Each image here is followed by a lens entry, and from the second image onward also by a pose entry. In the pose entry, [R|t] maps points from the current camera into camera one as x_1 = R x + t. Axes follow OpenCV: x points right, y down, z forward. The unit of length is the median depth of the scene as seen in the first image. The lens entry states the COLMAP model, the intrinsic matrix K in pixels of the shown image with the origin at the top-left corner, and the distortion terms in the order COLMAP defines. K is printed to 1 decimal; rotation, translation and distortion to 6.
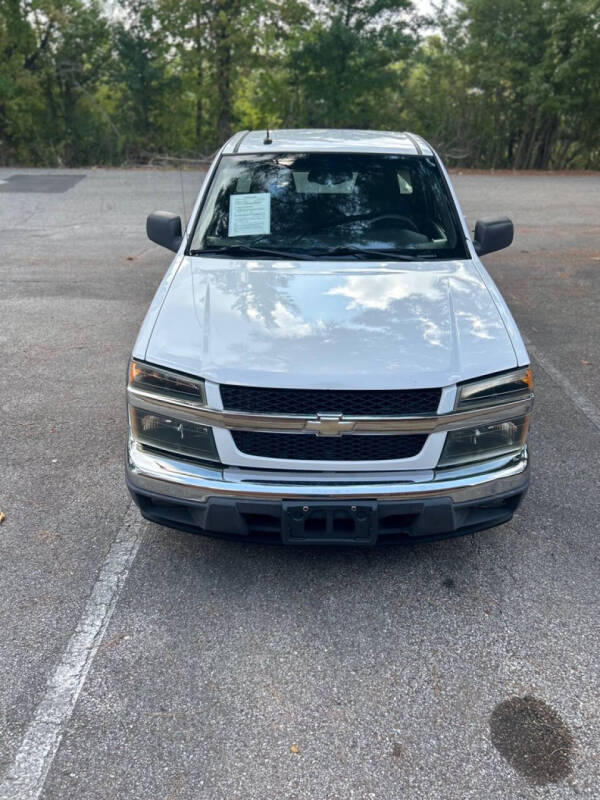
lens RADIAL K [[604.7, 0, 296.3], [0, 604.7, 401.0], [0, 0, 1]] dist [0.010508, -0.008392]
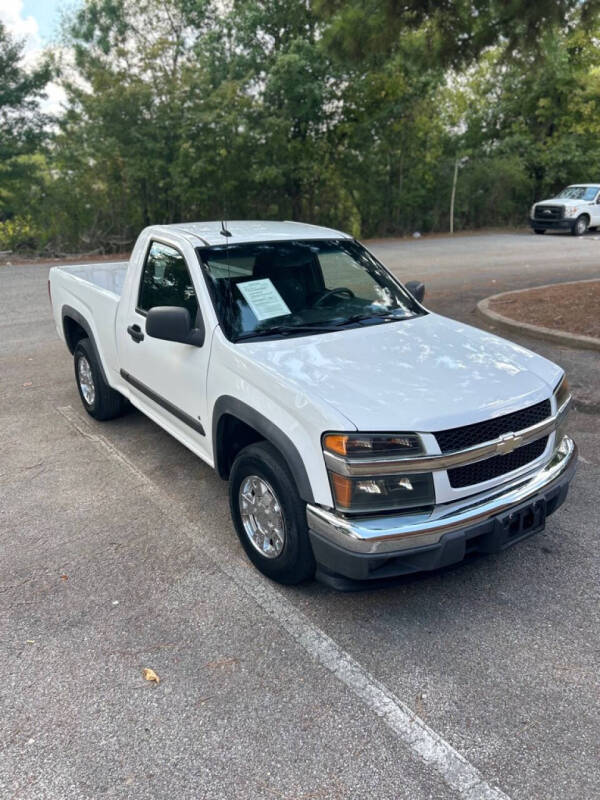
lens RADIAL K [[604.7, 0, 296.3], [0, 604.7, 401.0], [0, 0, 1]] dist [0.010508, -0.008392]
pose [[0.803829, -0.198855, 0.560638, -0.934300], [0.268275, 0.962369, -0.043299, -0.102612], [-0.530930, 0.185210, 0.826928, 0.179105]]
